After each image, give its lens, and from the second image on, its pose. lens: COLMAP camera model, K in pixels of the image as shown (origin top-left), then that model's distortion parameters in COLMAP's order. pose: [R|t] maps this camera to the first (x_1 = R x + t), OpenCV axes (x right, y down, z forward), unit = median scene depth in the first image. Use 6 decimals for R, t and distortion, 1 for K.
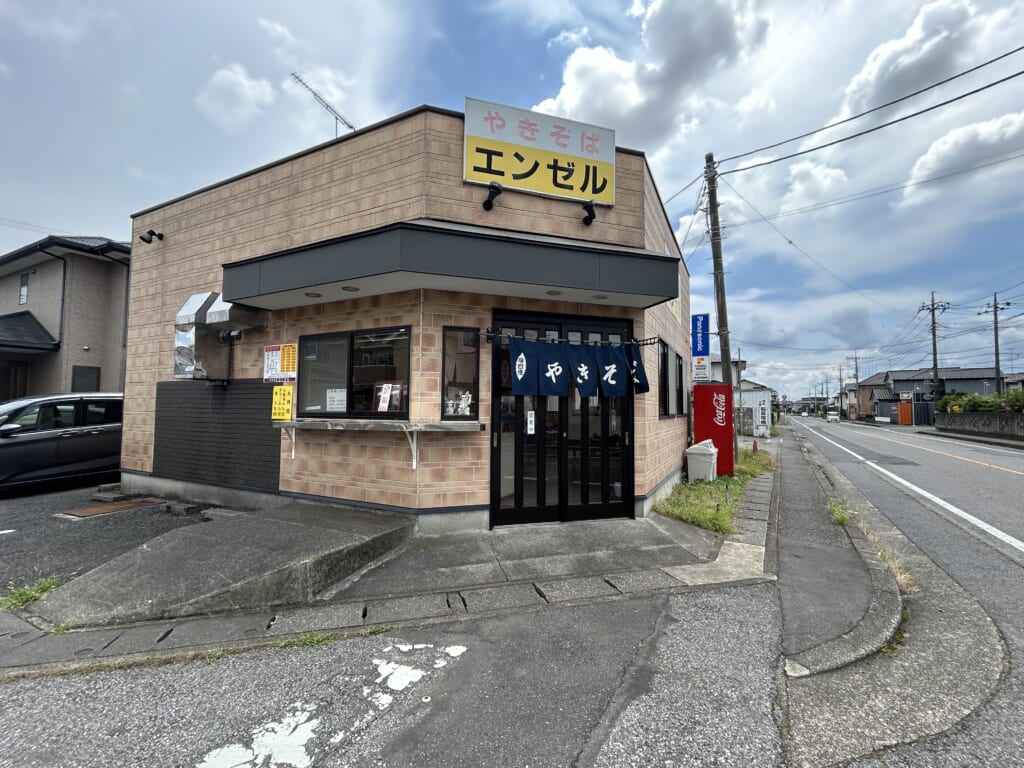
lens RADIAL K [[448.4, 0, 507.9], [0, 448.4, 387.0], [0, 0, 1]] dist [-0.001842, -0.000674]
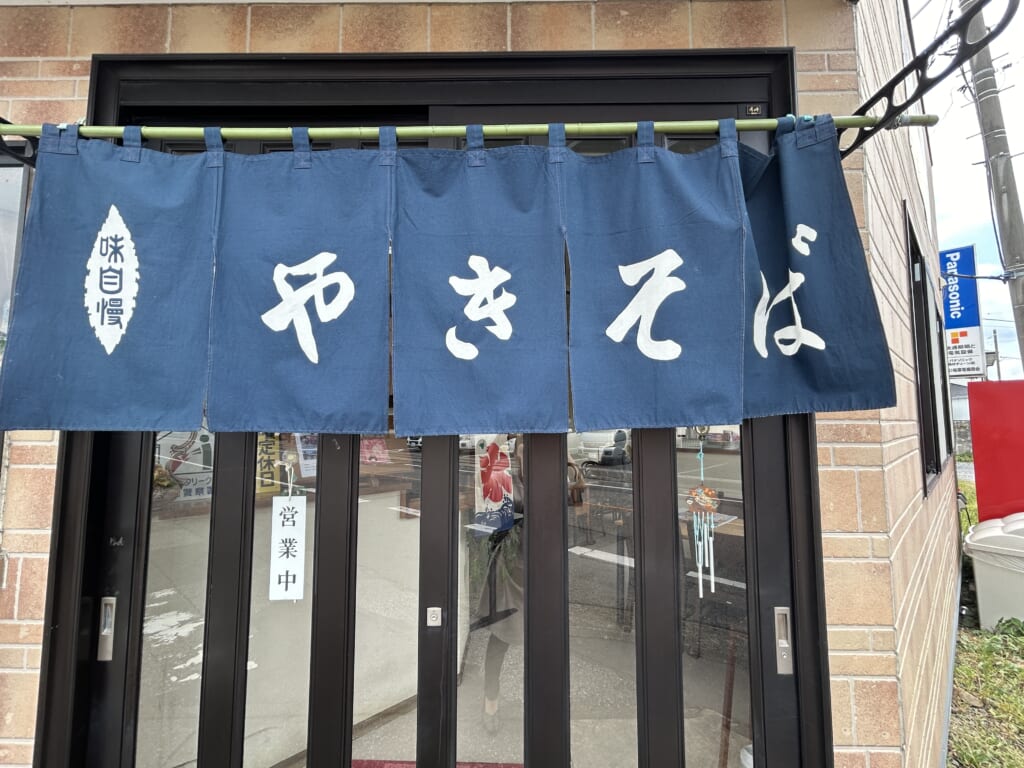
lens RADIAL K [[448.4, 0, 517.1], [0, 448.4, 374.8], [0, 0, 1]] dist [-0.001842, -0.000674]
pose [[0.950348, -0.032475, -0.309491, 0.233258], [0.018624, 0.998693, -0.047604, 0.005791], [0.310632, 0.039476, 0.949710, 0.819563]]
